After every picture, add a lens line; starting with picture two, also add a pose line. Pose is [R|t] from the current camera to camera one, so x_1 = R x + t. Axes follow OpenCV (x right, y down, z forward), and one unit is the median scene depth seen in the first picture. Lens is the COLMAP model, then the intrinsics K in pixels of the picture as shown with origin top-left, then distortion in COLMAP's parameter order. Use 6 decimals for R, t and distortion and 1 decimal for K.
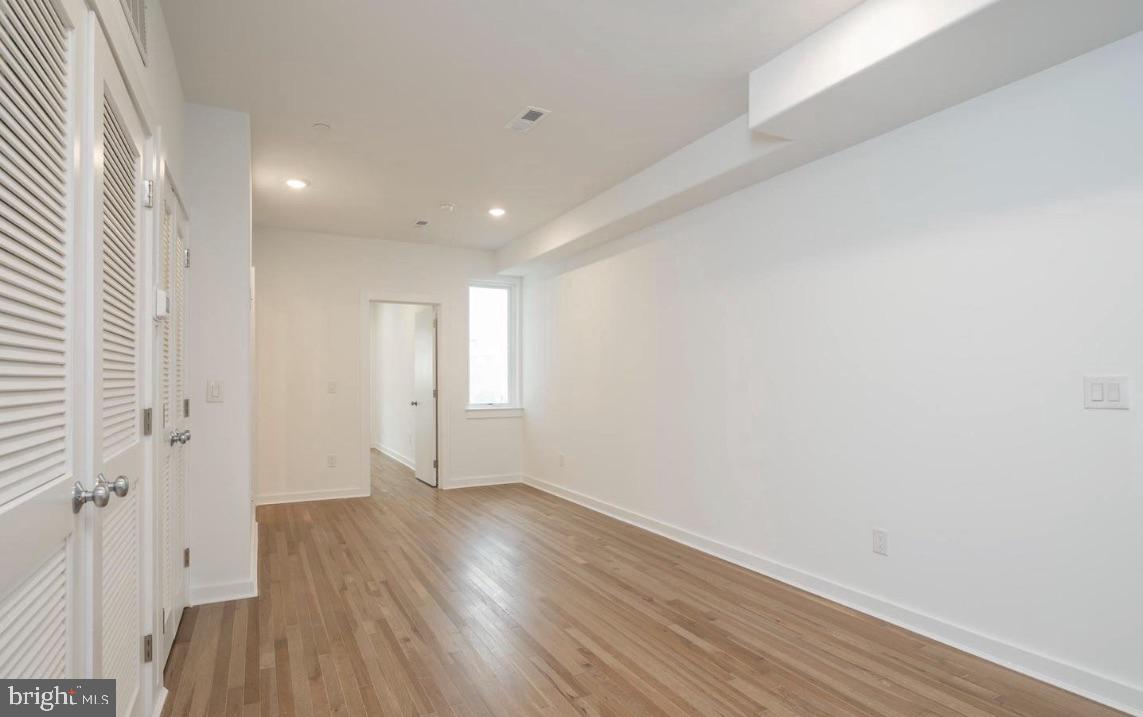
lens RADIAL K [[572.9, 0, 559.7], [0, 572.9, 379.0], [0, 0, 1]] dist [0.001296, 0.000077]
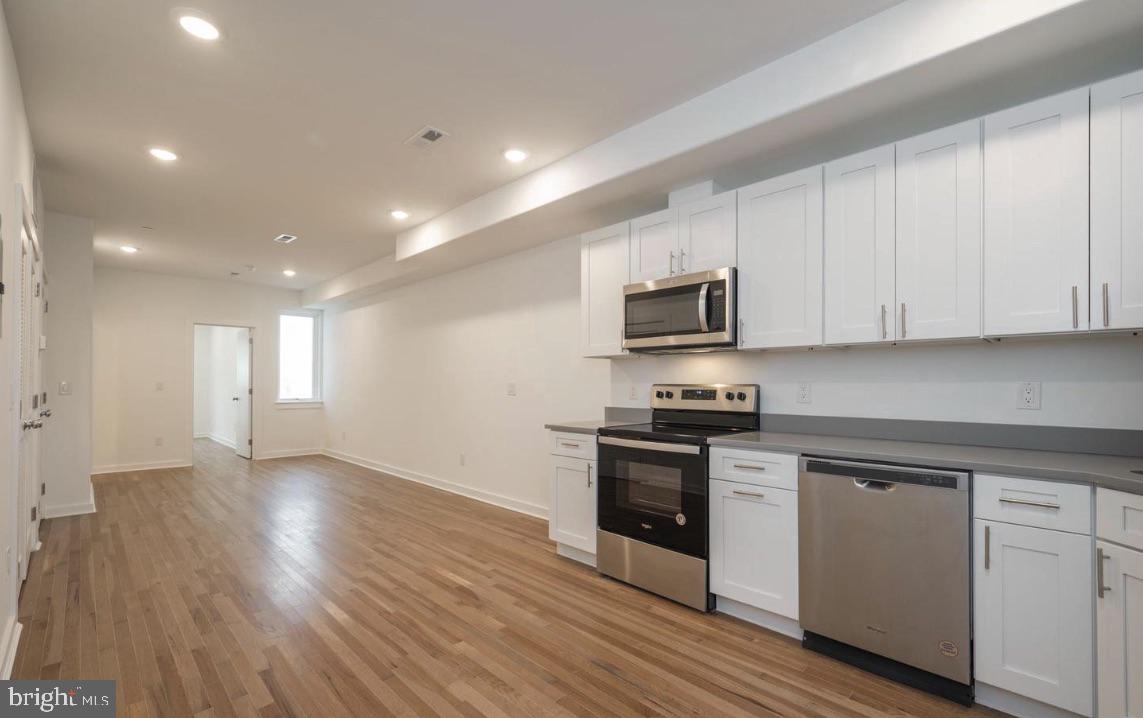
lens RADIAL K [[483.8, 0, 569.1], [0, 483.8, 379.7], [0, 0, 1]] dist [0.000996, -0.000157]
pose [[0.953656, 0.007896, 0.300794, 0.213787], [-0.006506, 0.999963, -0.005622, -0.002188], [-0.300828, 0.003405, 0.953672, -0.453608]]
